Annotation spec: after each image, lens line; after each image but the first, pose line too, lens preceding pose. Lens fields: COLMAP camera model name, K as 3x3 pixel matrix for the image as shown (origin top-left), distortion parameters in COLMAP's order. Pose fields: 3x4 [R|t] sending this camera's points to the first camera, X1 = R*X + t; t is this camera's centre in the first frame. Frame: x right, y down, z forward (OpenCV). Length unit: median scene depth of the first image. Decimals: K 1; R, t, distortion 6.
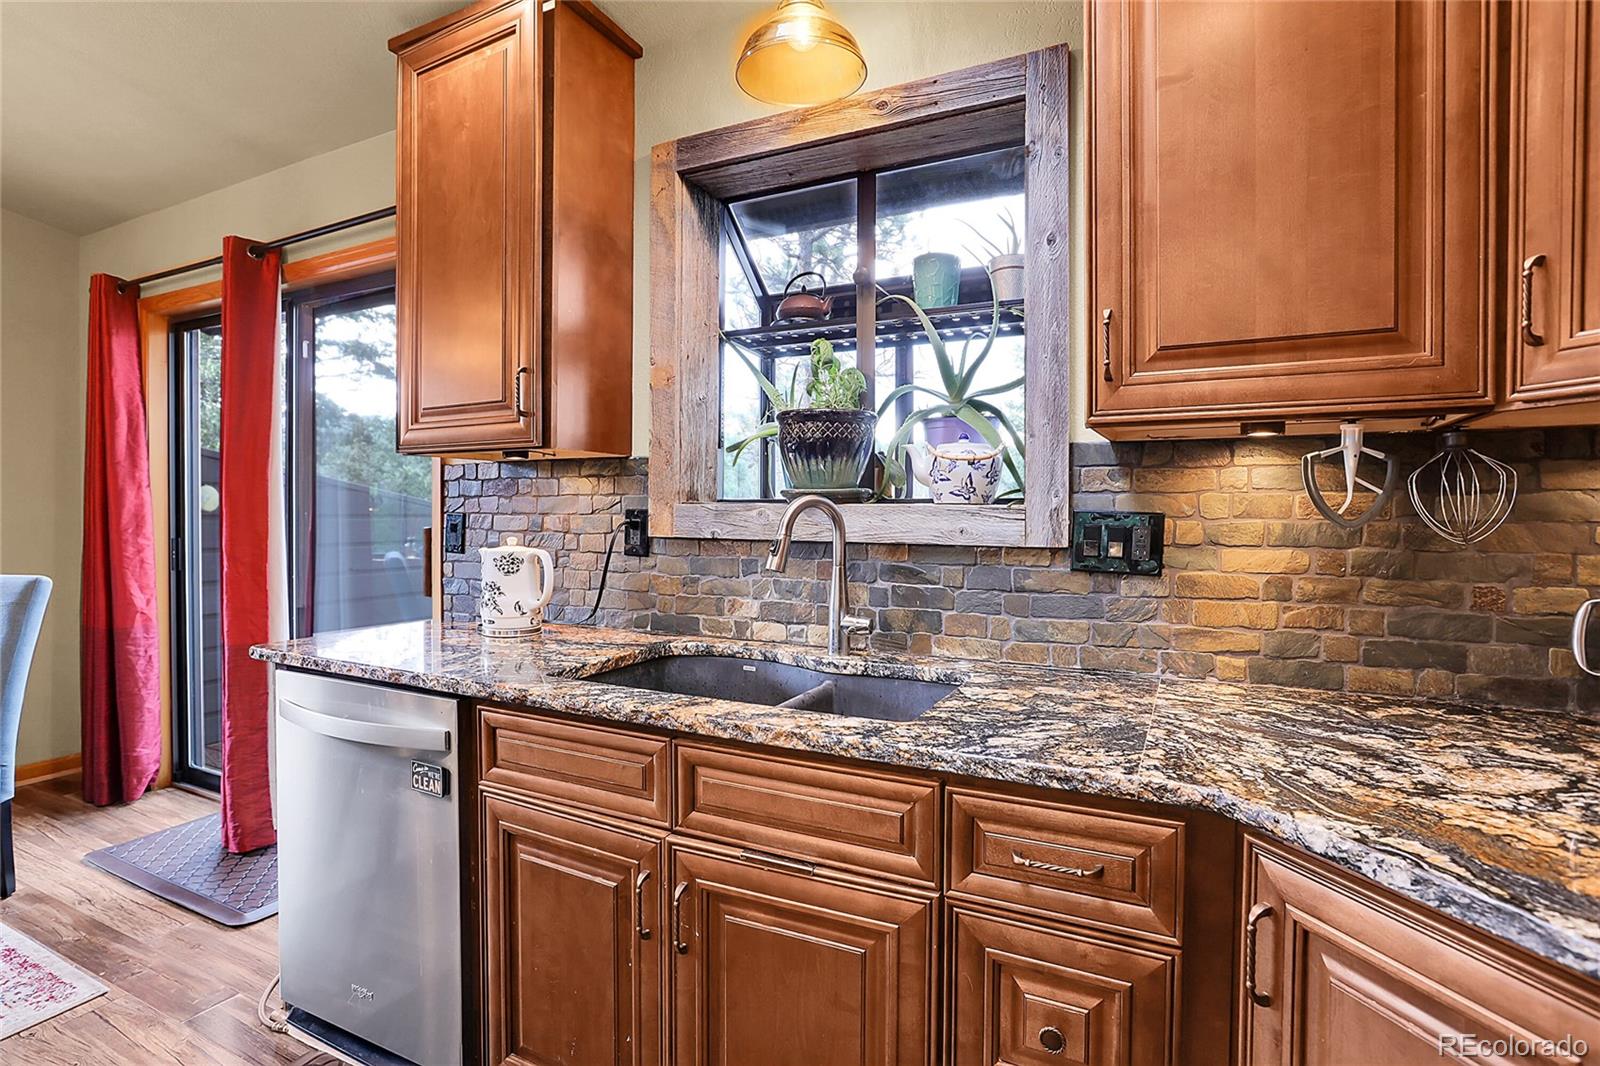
lens RADIAL K [[796.3, 0, 795.4], [0, 796.3, 521.8], [0, 0, 1]] dist [-0.051613, 0.027341]
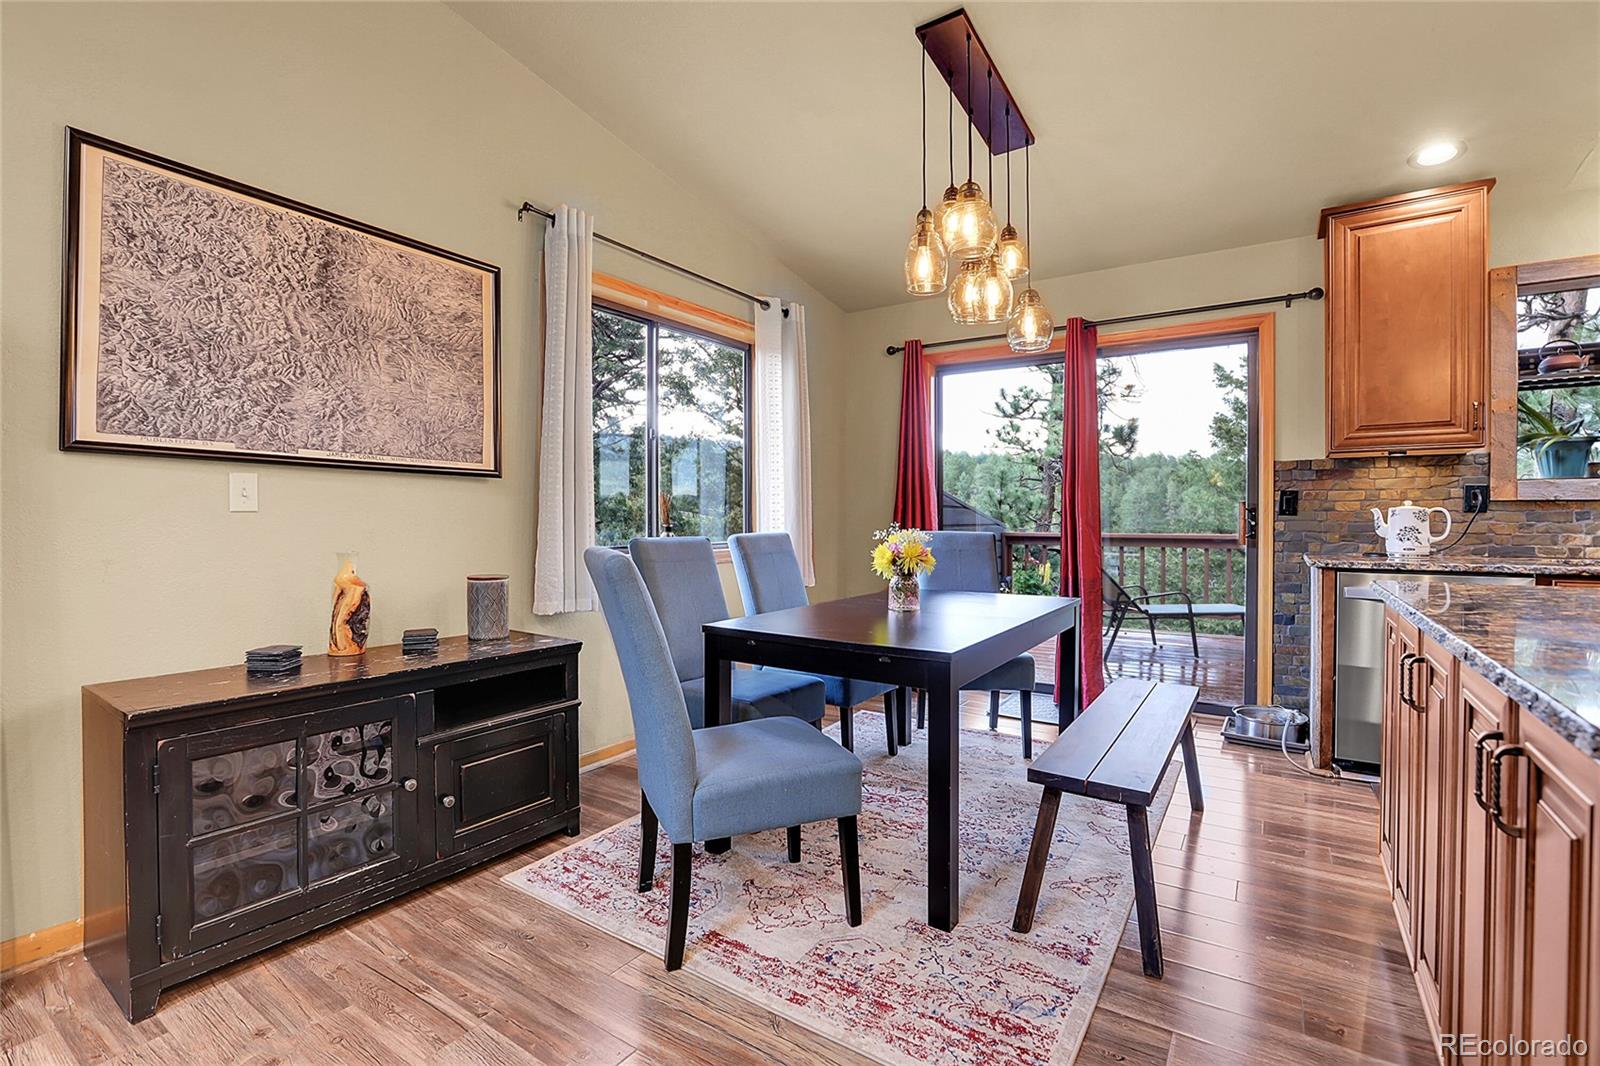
lens RADIAL K [[725.4, 0, 799.7], [0, 725.4, 524.0], [0, 0, 1]] dist [-0.046813, 0.012009]
pose [[0.992808, -0.003022, -0.119679, -2.194076], [0.002245, 0.999975, -0.006631, 0.113148], [0.119696, 0.006315, 0.992791, -0.980935]]
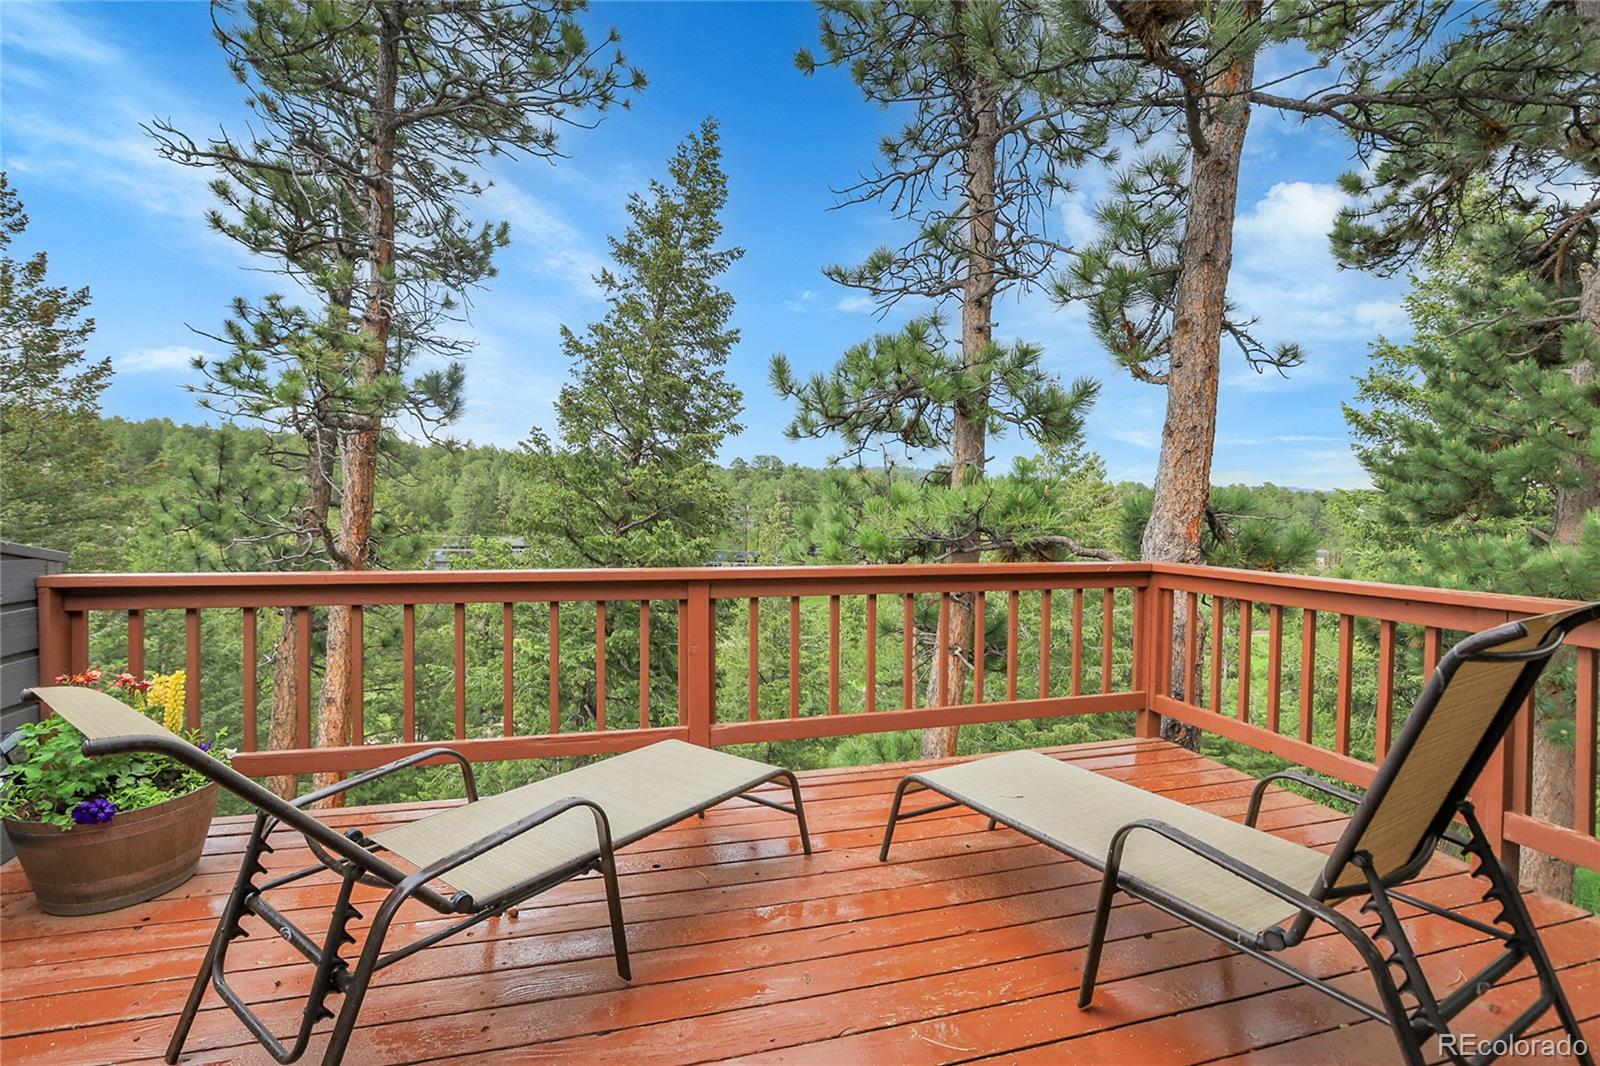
lens RADIAL K [[725.4, 0, 799.7], [0, 725.4, 524.0], [0, 0, 1]] dist [-0.046813, 0.012009]
pose [[0.731911, -0.008013, 0.681353, -1.123360], [0.004443, 0.999966, 0.006988, 0.007735], [-0.681386, -0.002088, 0.731921, 2.053457]]
